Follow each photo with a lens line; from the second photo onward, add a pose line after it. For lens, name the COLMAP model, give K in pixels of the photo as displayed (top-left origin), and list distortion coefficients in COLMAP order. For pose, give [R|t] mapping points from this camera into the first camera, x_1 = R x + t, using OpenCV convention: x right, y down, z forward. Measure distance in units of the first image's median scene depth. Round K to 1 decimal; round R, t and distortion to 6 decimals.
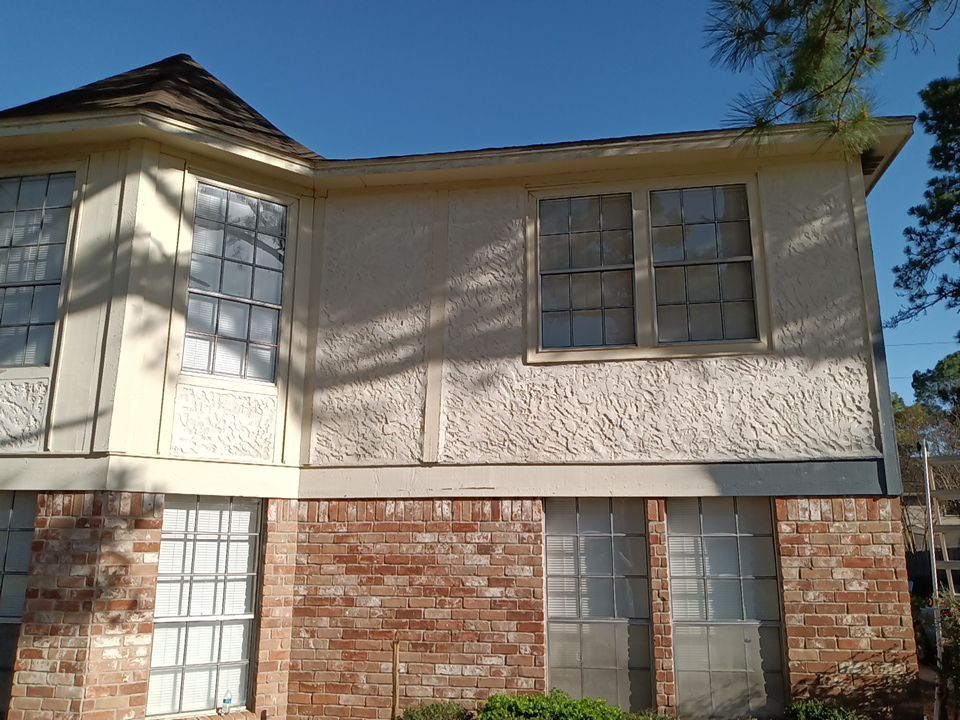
lens RADIAL K [[769.4, 0, 480.0], [0, 769.4, 360.0], [0, 0, 1]] dist [0.074047, -0.134603]
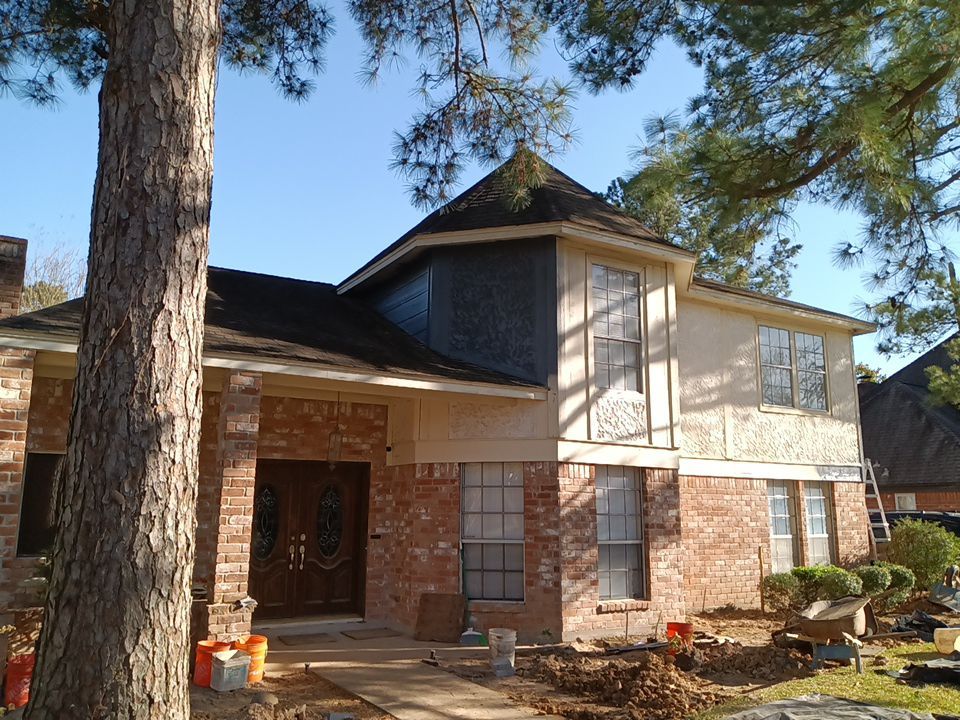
lens RADIAL K [[769.4, 0, 480.0], [0, 769.4, 360.0], [0, 0, 1]] dist [0.074047, -0.134603]
pose [[0.754208, 0.124356, 0.644753, -1.882115], [-0.154780, 0.987903, -0.009485, 0.005680], [-0.638133, -0.092641, 0.764332, -0.053617]]
